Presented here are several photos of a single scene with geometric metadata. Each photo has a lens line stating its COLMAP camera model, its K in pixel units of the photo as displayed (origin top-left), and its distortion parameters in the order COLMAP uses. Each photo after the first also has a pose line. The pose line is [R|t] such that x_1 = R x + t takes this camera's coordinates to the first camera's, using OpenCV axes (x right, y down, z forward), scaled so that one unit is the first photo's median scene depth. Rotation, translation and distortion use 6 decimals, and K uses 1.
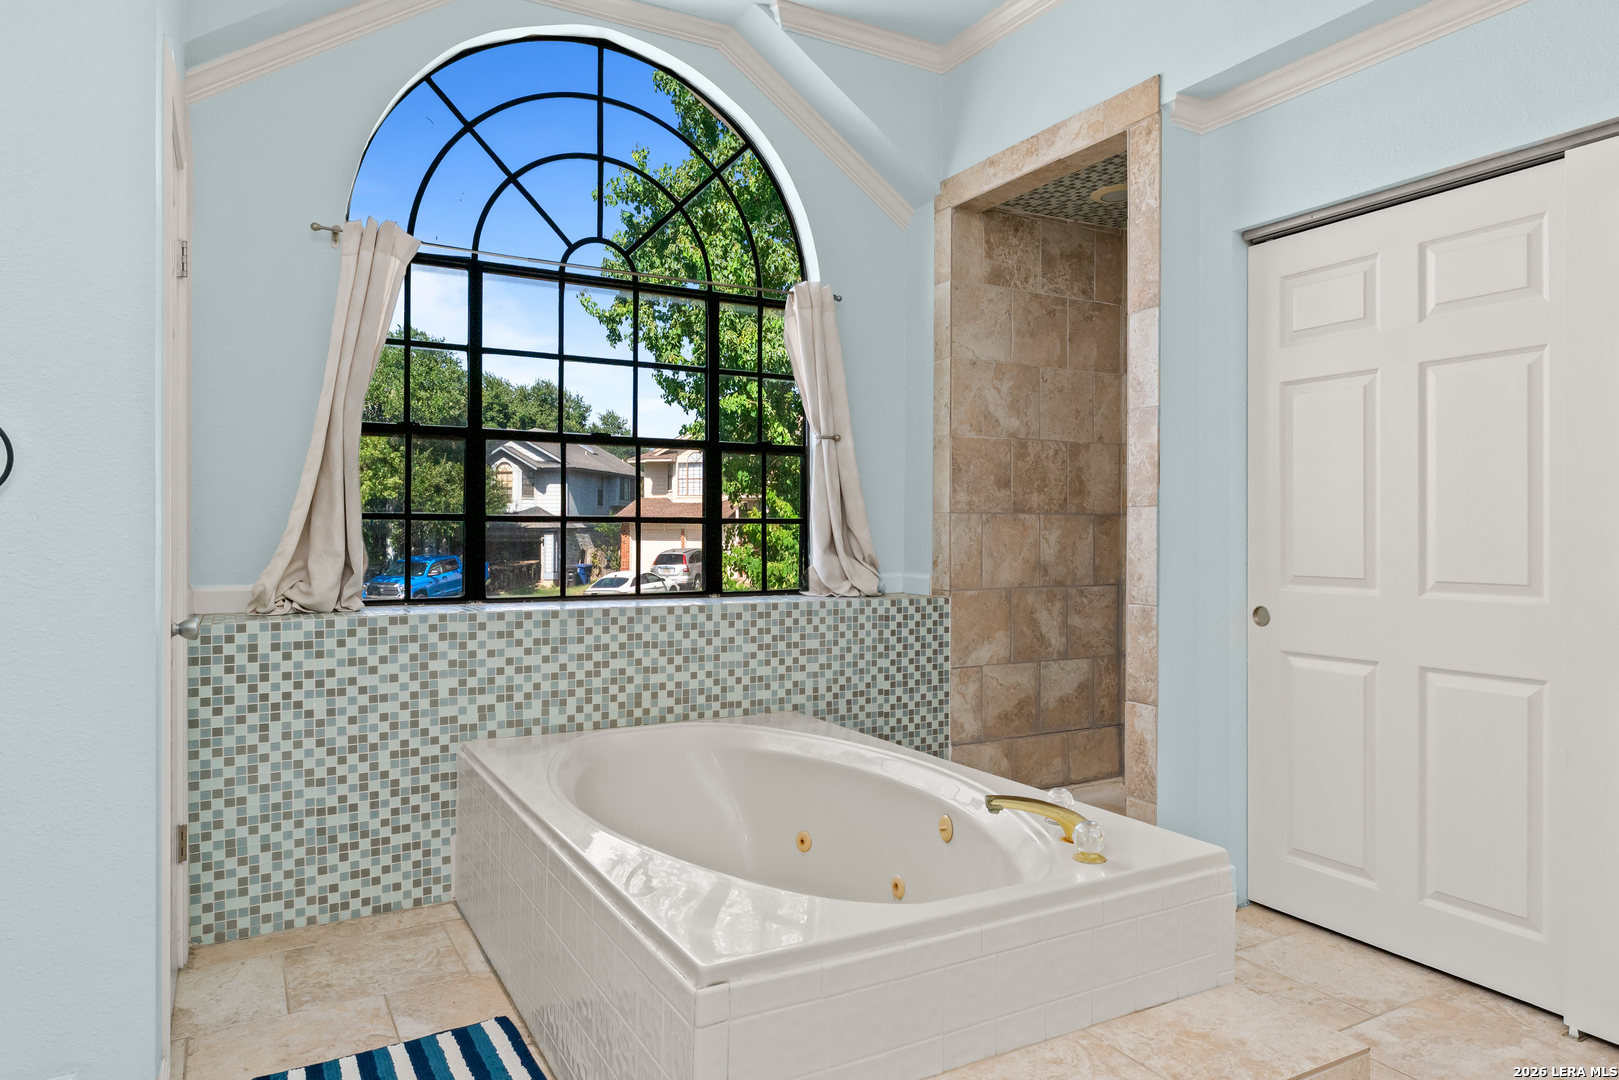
lens RADIAL K [[1007.0, 0, 800.1], [0, 1007.0, 535.3], [0, 0, 1]] dist [-0.002168, -0.000687]
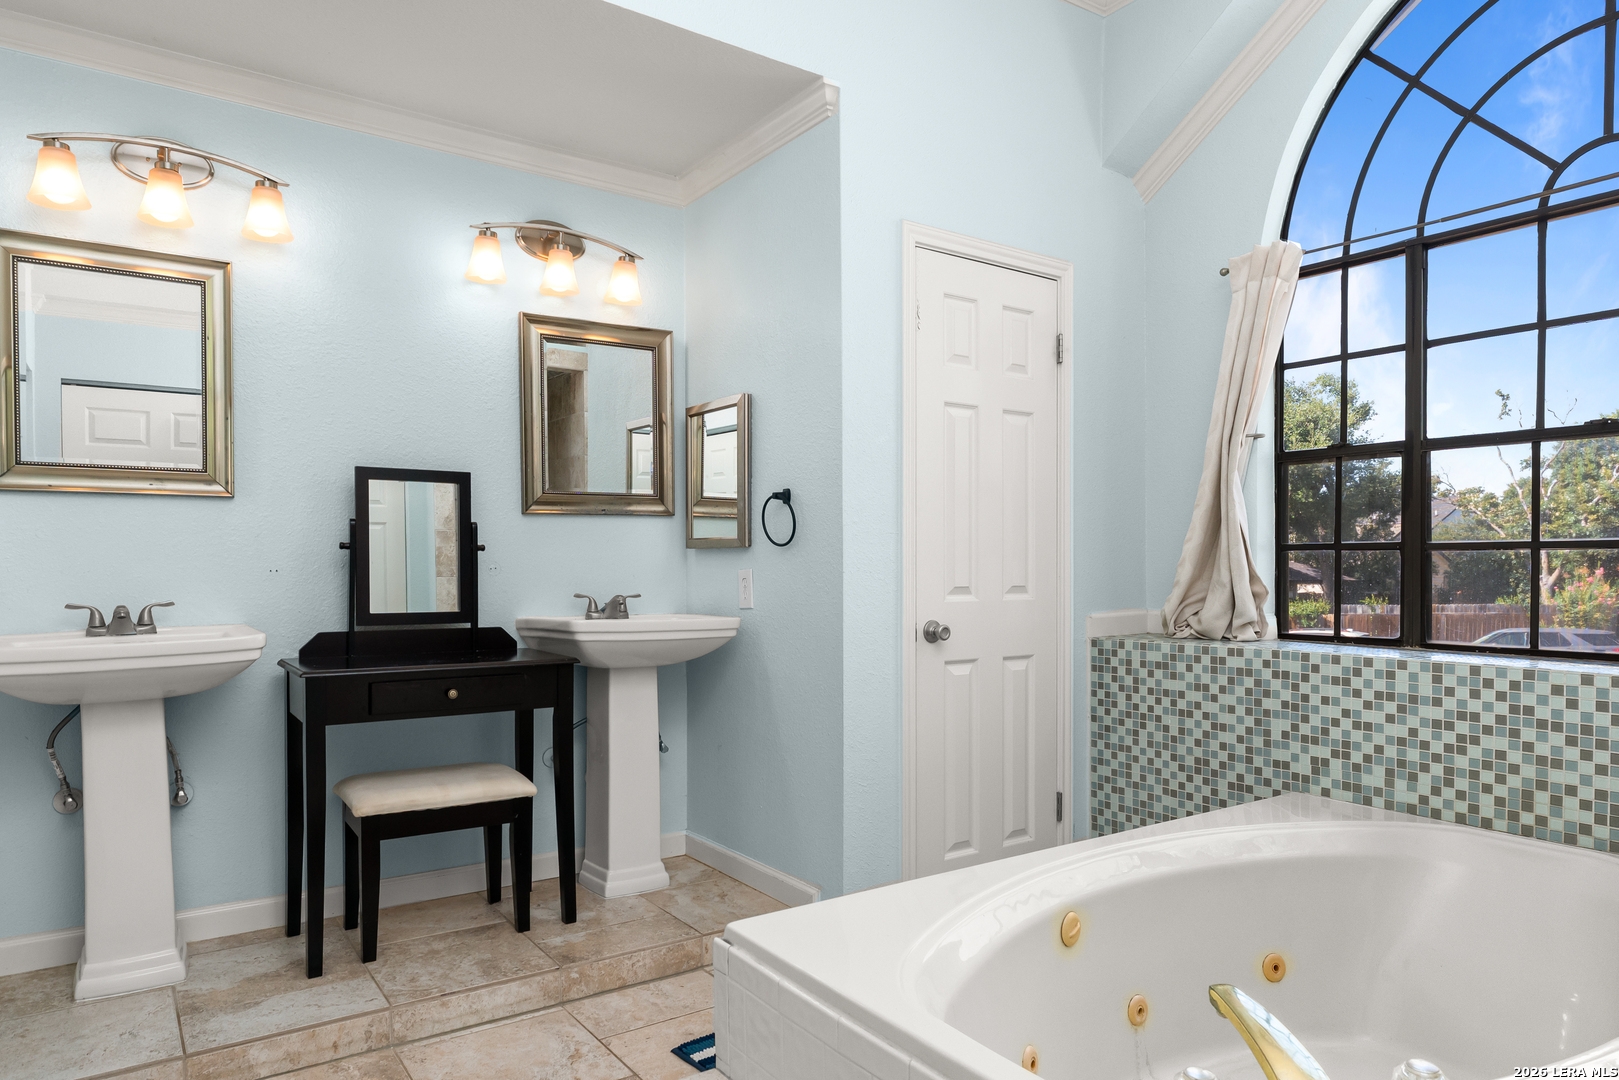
lens RADIAL K [[1007.0, 0, 803.5], [0, 1007.0, 576.8], [0, 0, 1]] dist [-0.002168, -0.000687]
pose [[0.097891, 0.010992, -0.995136, 0.527355], [0.000848, 0.999938, 0.011129, -0.000931], [0.995197, -0.001934, 0.097875, 0.464195]]
